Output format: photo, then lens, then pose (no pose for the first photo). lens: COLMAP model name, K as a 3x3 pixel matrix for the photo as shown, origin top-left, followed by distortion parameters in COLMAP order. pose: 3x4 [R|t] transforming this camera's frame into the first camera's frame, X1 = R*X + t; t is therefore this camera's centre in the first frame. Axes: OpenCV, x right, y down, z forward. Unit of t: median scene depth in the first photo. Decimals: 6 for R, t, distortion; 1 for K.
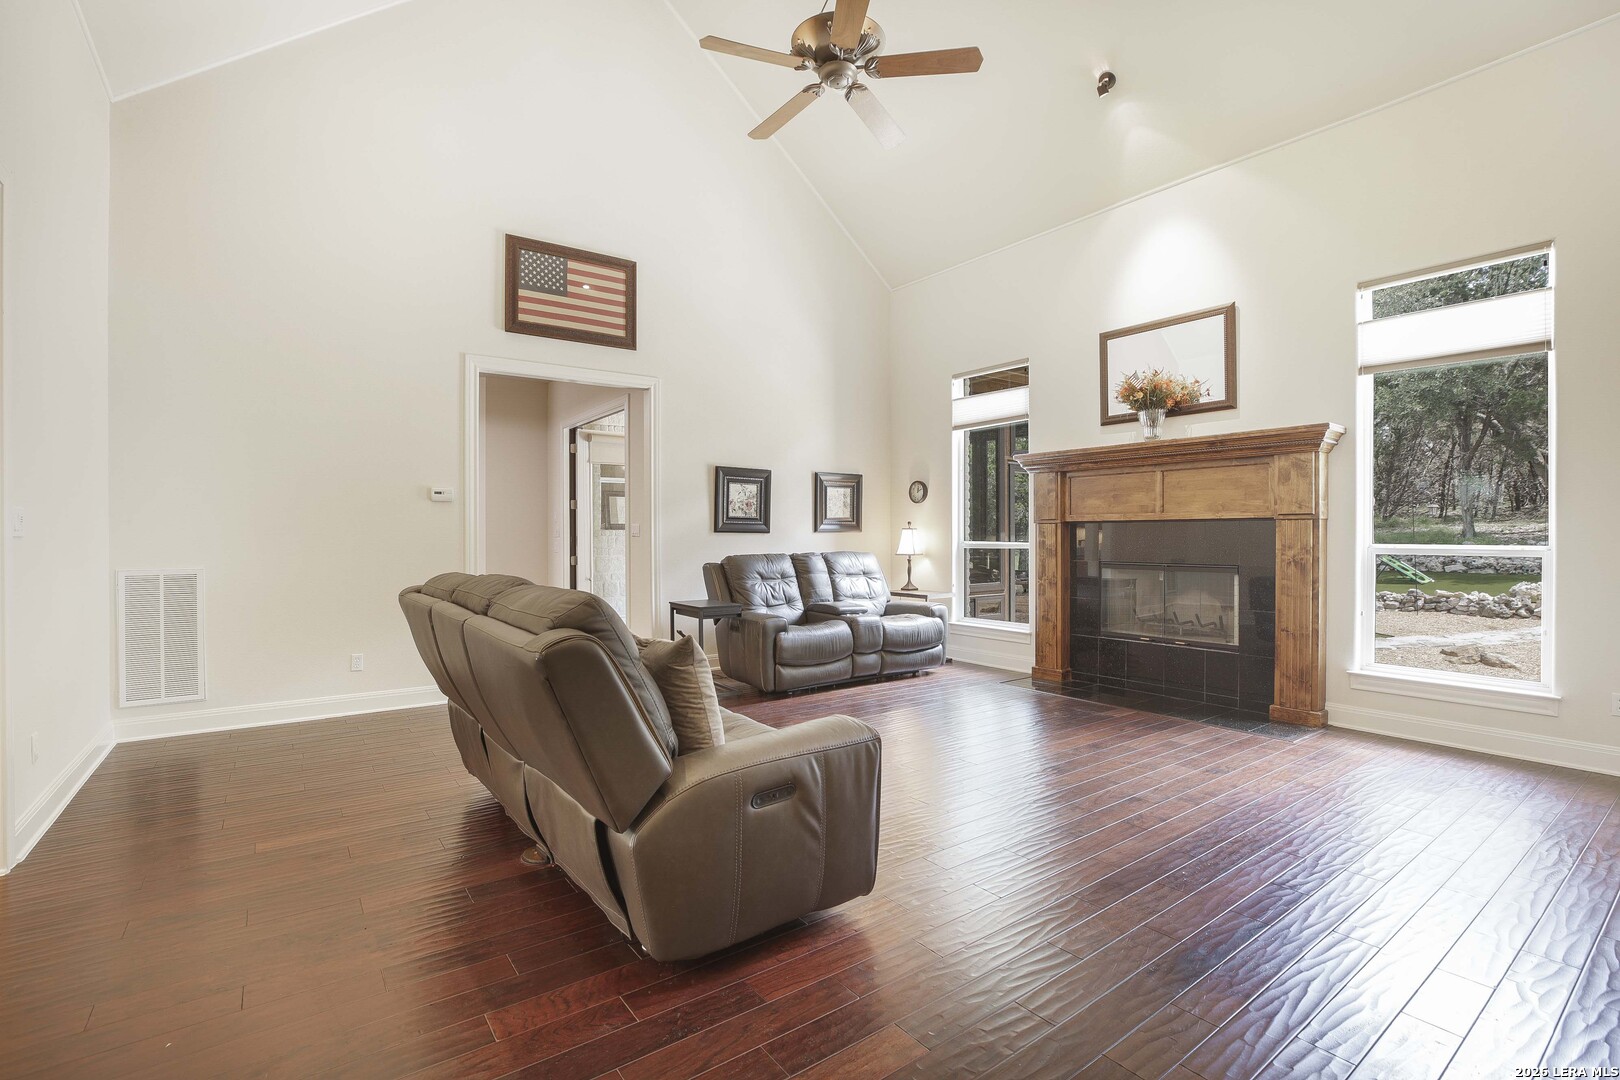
lens RADIAL K [[749.8, 0, 818.9], [0, 749.8, 540.9], [0, 0, 1]] dist [-0.021630, 0.004251]
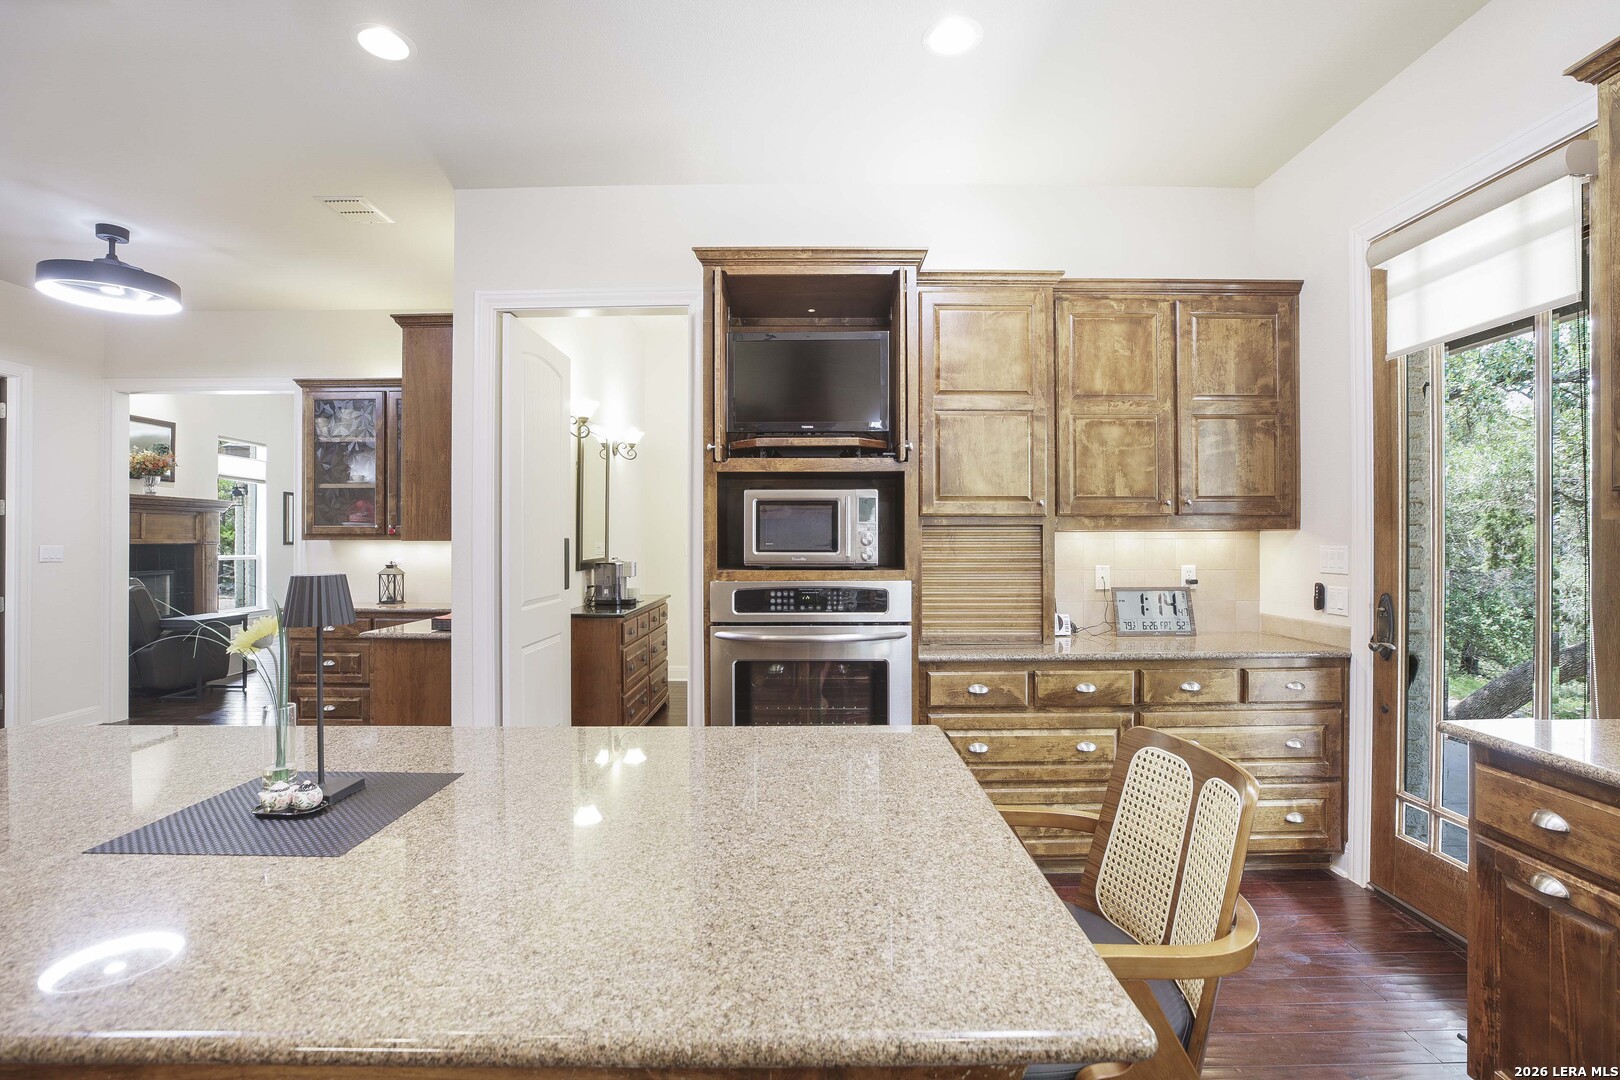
lens RADIAL K [[749.8, 0, 812.0], [0, 749.8, 541.4], [0, 0, 1]] dist [-0.021630, 0.004251]
pose [[-0.802603, 0.004863, 0.596494, -1.542310], [0.009088, 0.999950, 0.004076, -0.024784], [-0.596444, 0.008692, -0.802607, 1.342604]]
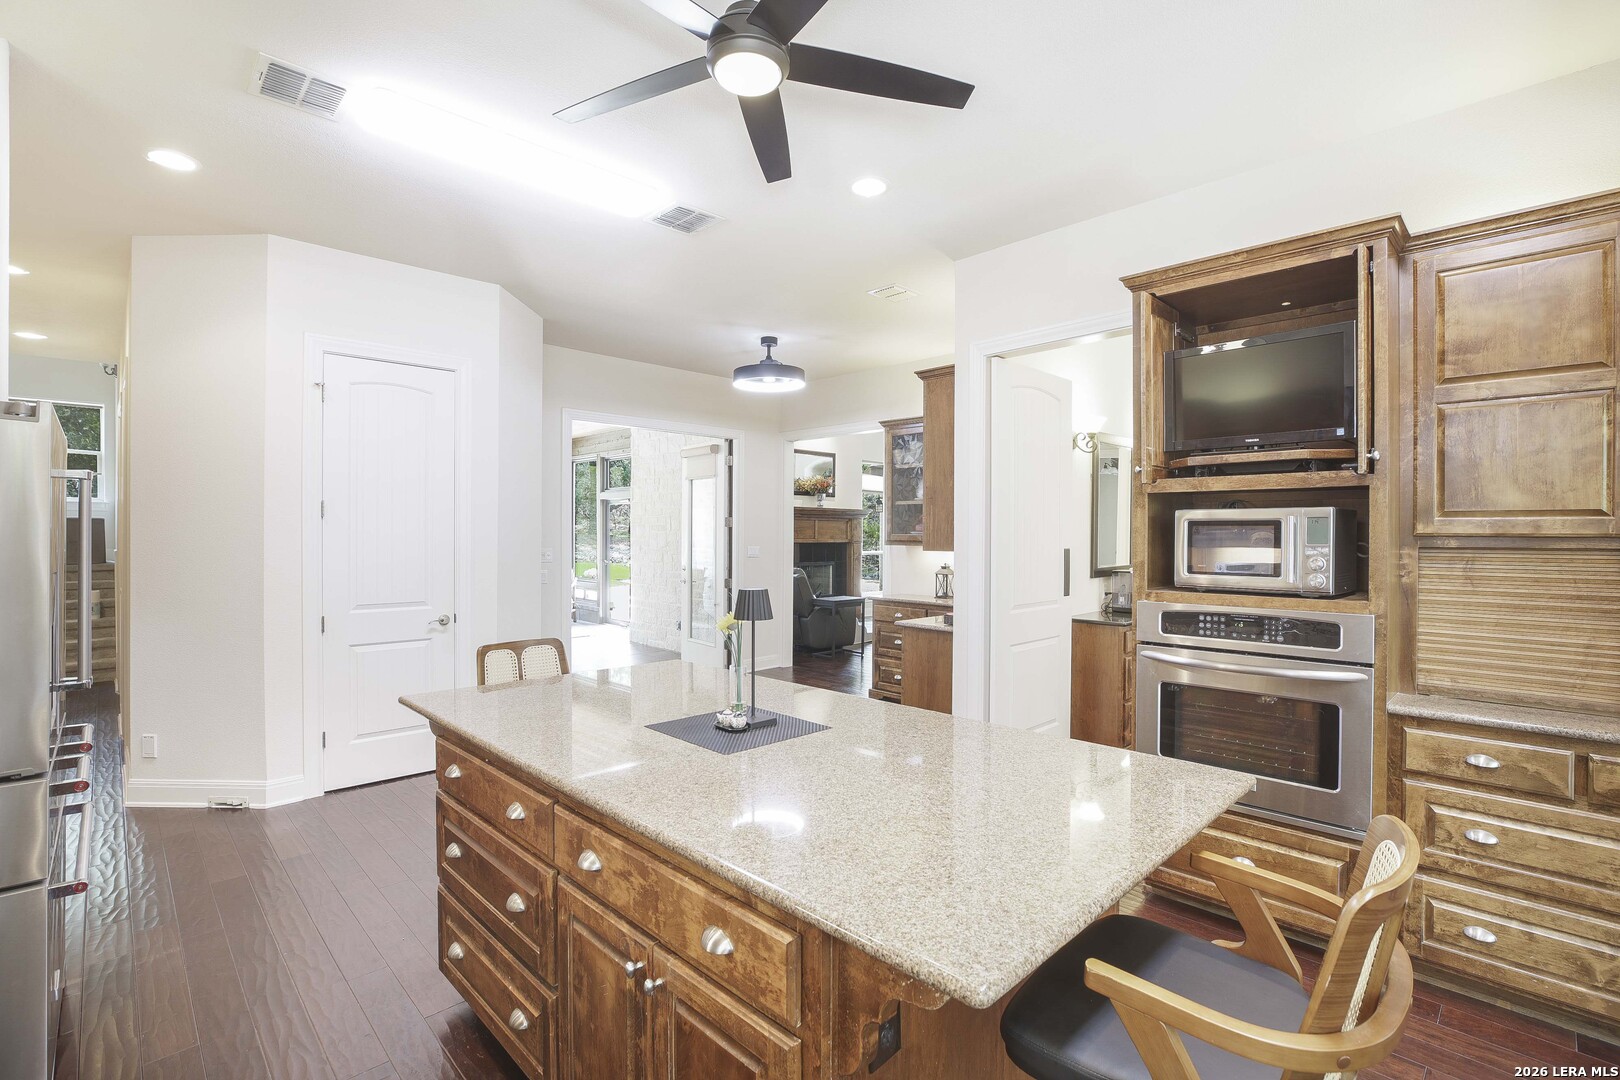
lens RADIAL K [[749.8, 0, 806.4], [0, 749.8, 538.8], [0, 0, 1]] dist [-0.021630, 0.004251]
pose [[-0.145499, -0.000439, 0.989358, -1.649476], [0.003234, 0.999994, 0.000919, -0.038655], [-0.989353, 0.003334, -0.145497, 1.284585]]
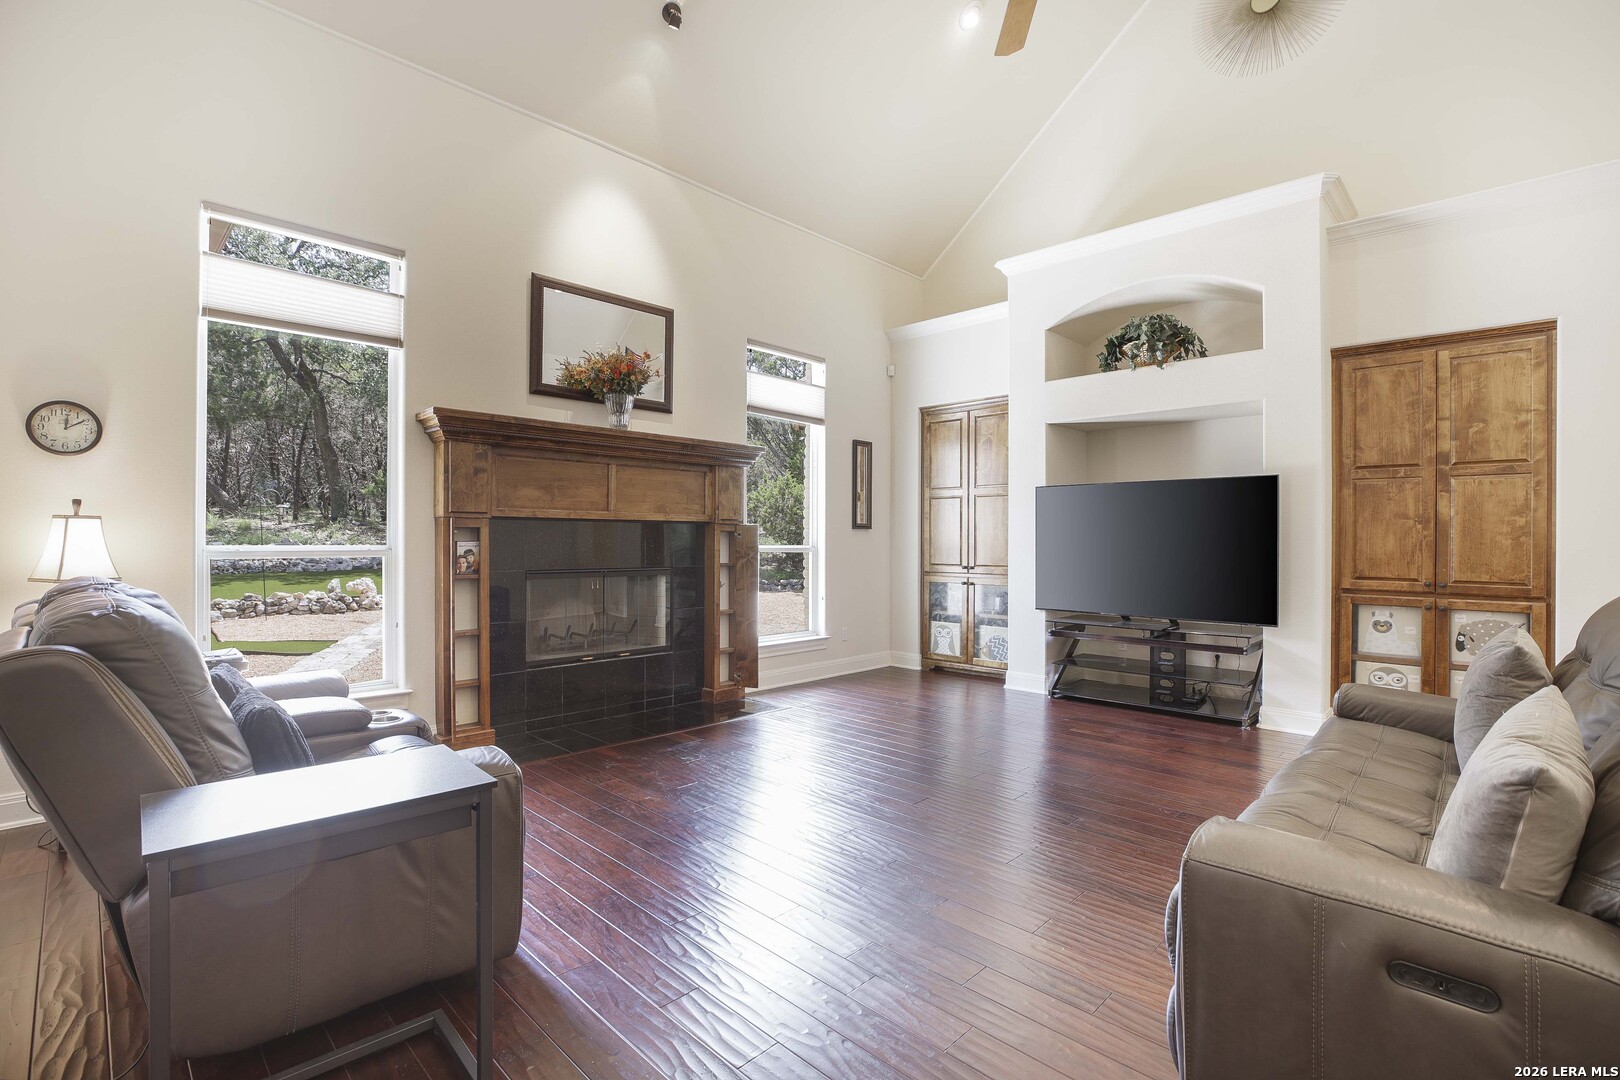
lens RADIAL K [[749.8, 0, 809.1], [0, 749.8, 535.3], [0, 0, 1]] dist [-0.021630, 0.004251]
pose [[-0.152656, 0.003369, 0.988274, -0.432284], [0.003055, 0.999991, -0.002937, -0.005615], [-0.988275, 0.002571, -0.152665, 0.858375]]
